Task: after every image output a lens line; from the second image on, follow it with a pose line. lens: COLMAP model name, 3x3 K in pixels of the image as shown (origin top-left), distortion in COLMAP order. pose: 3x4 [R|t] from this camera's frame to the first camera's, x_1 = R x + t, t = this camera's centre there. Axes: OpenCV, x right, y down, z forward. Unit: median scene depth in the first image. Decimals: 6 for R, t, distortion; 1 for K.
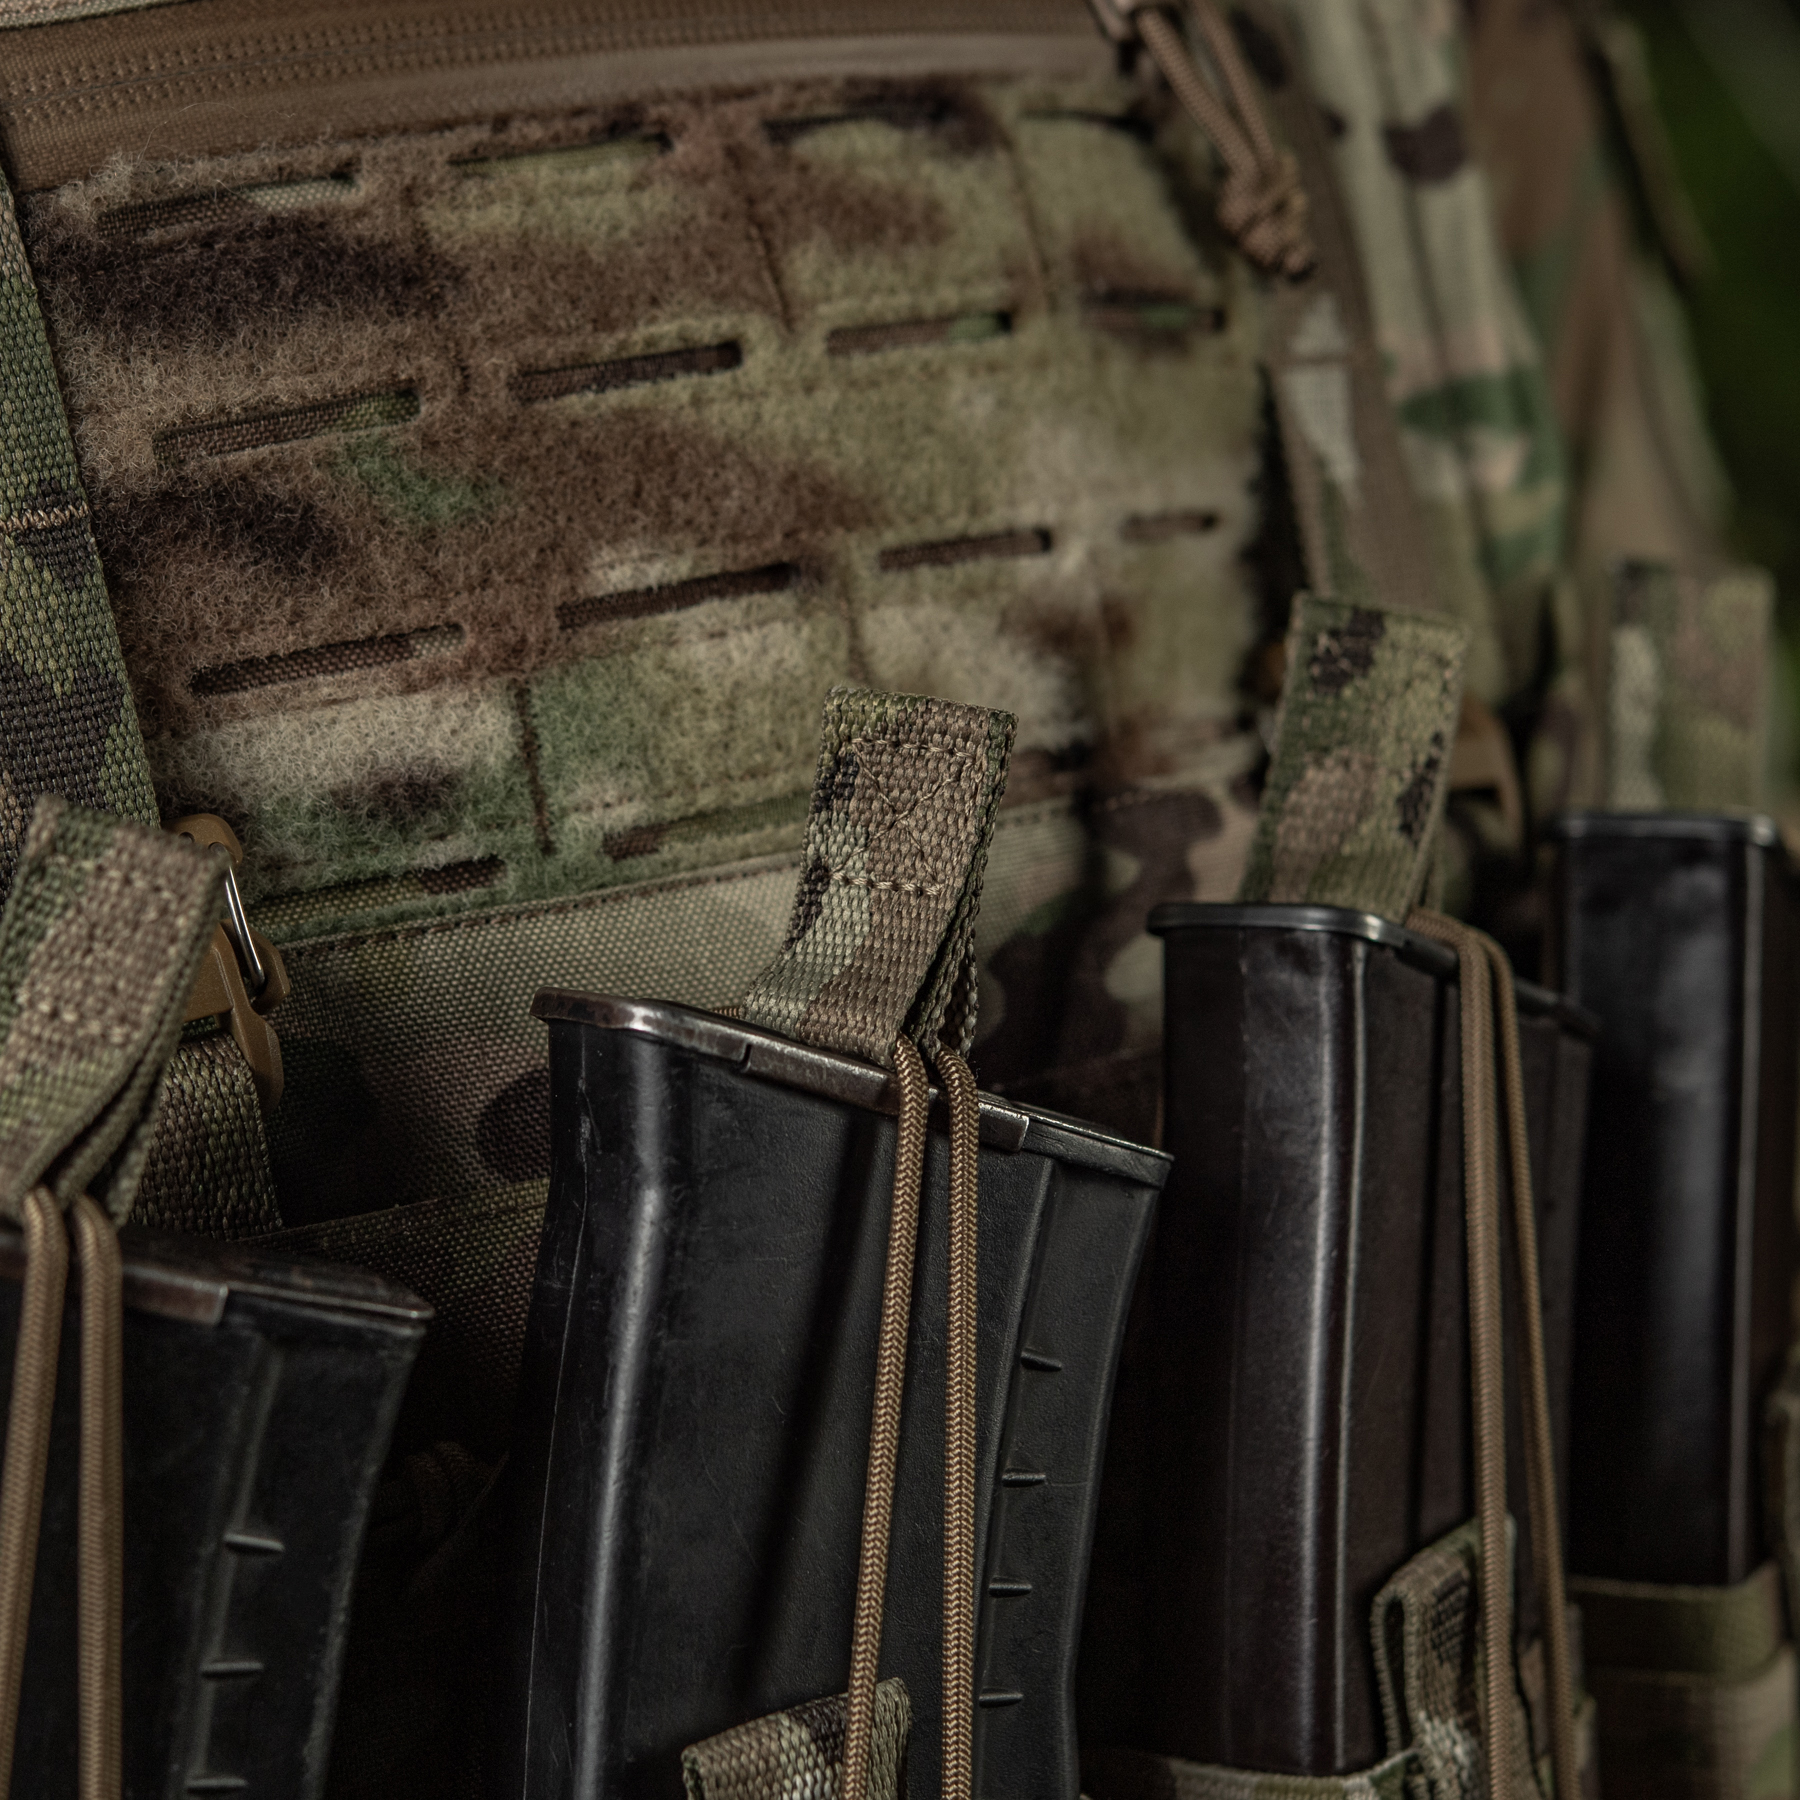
lens RADIAL K [[5071.8, 0, 900.0], [0, 5071.8, 900.0], [0, 0, 1]] dist [-0.150450, 0.773470]
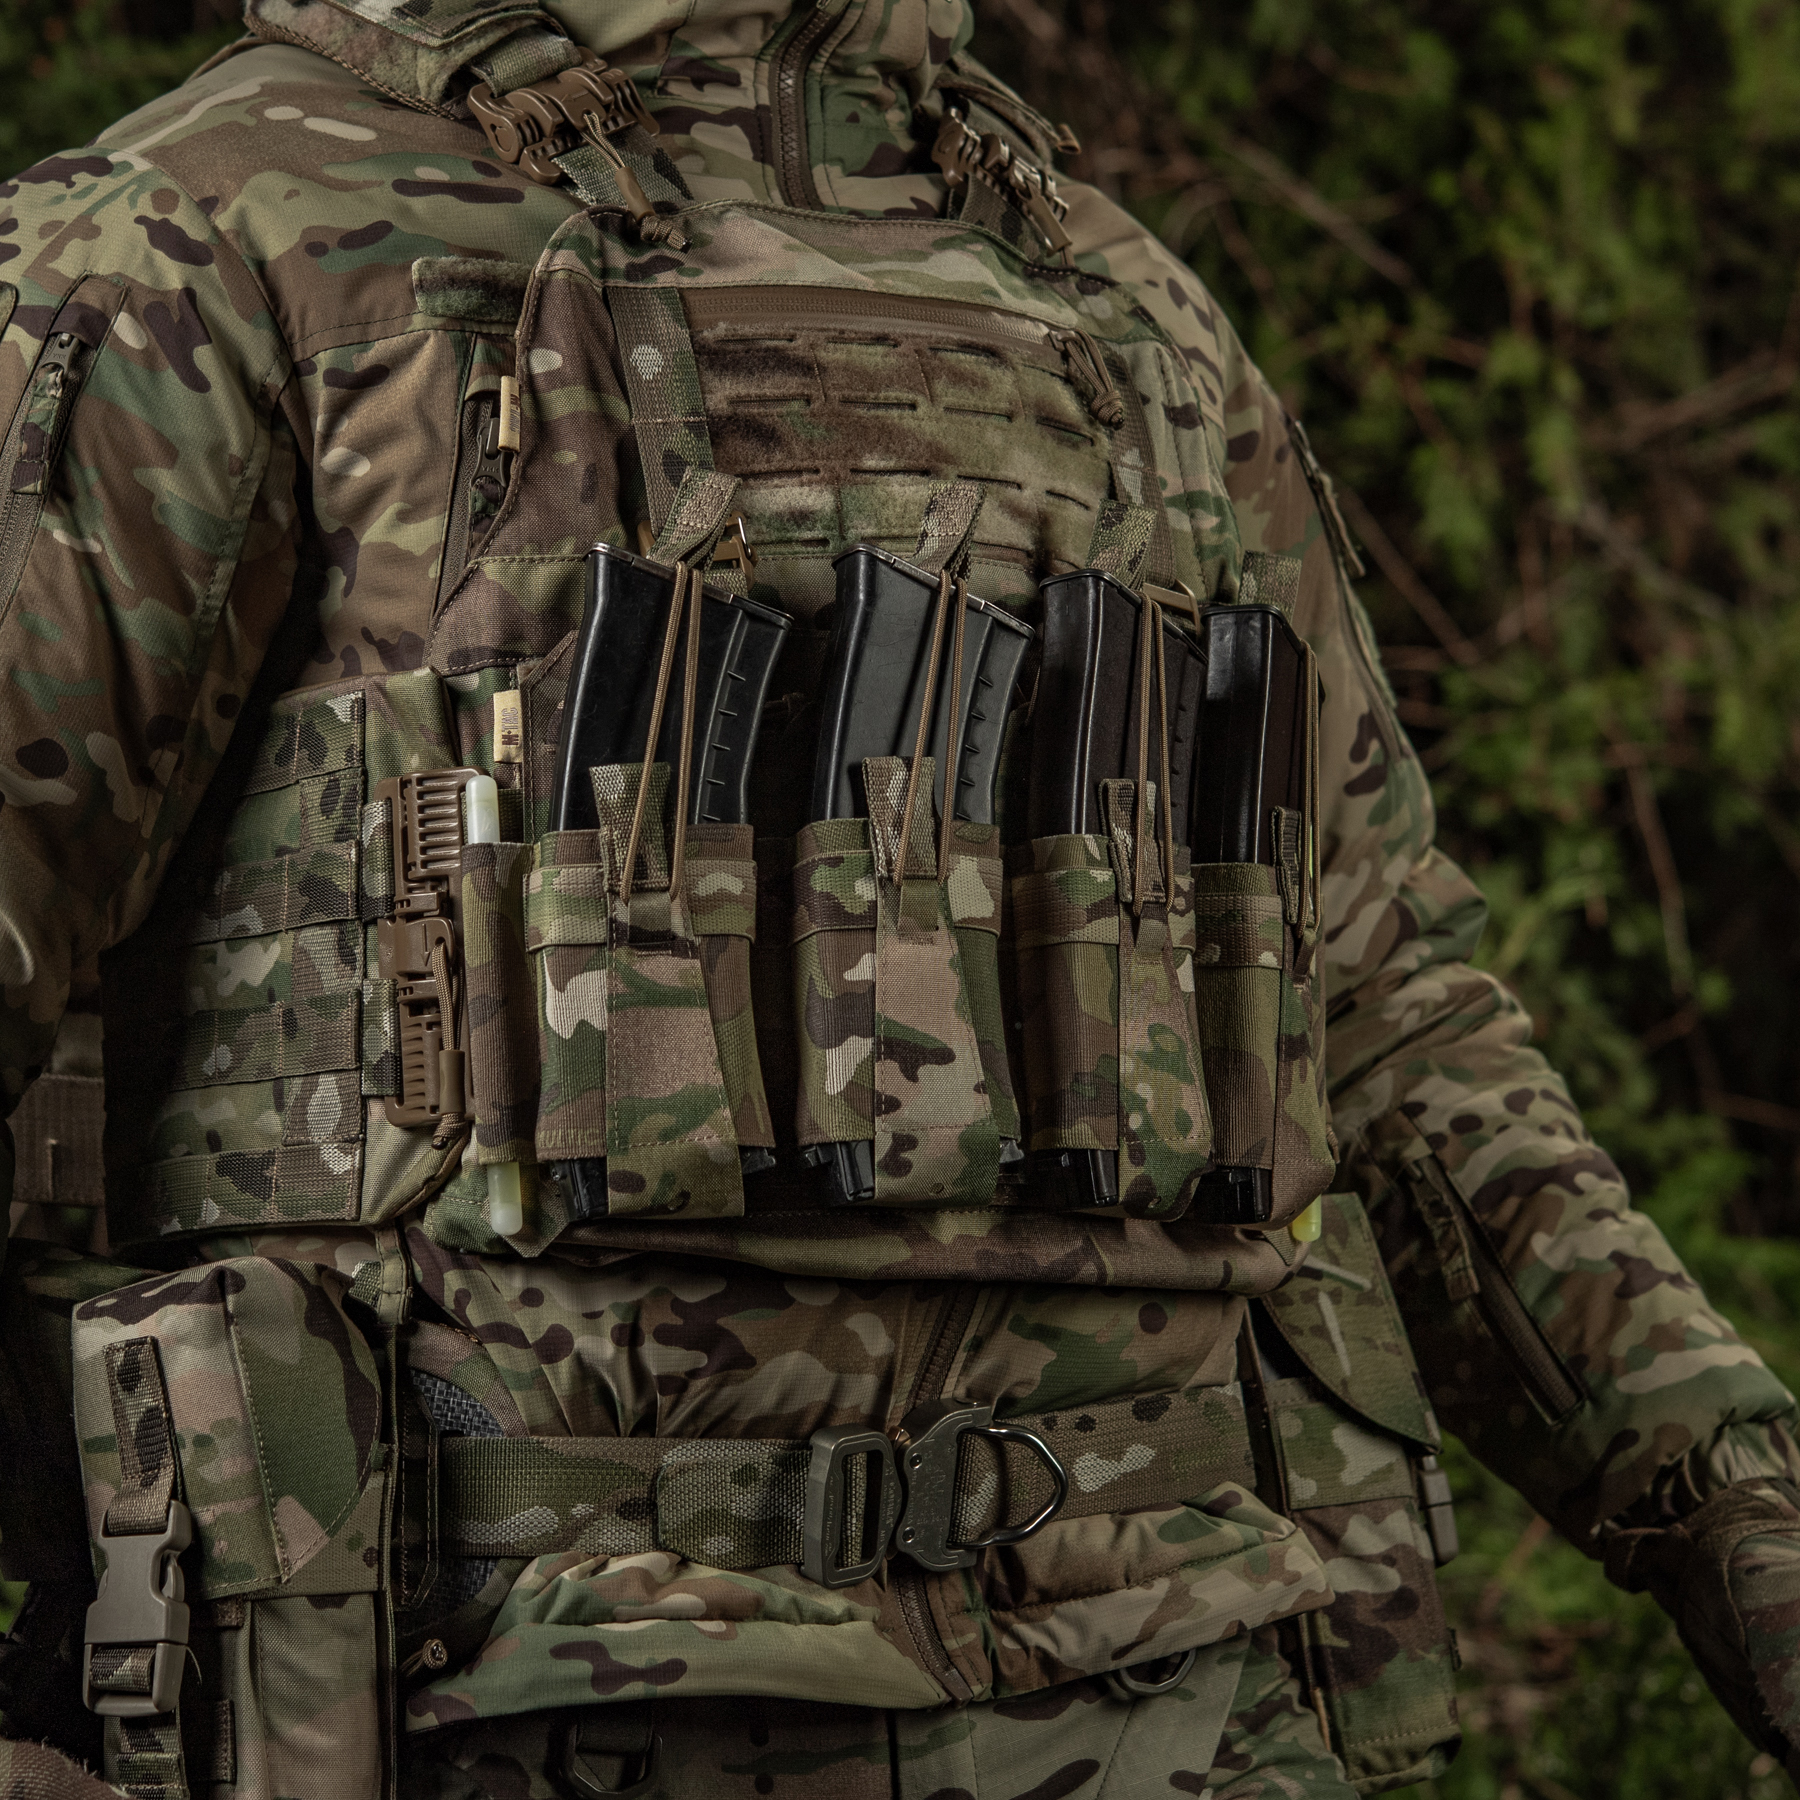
lens RADIAL K [[5071.8, 0, 900.0], [0, 5071.8, 900.0], [0, 0, 1]] dist [-0.150450, 0.773470]
pose [[0.992869, 0.021085, -0.117332, 0.341206], [-0.052854, 0.960068, -0.274729, 1.072169], [0.106854, 0.278971, 0.954336, -1.949943]]
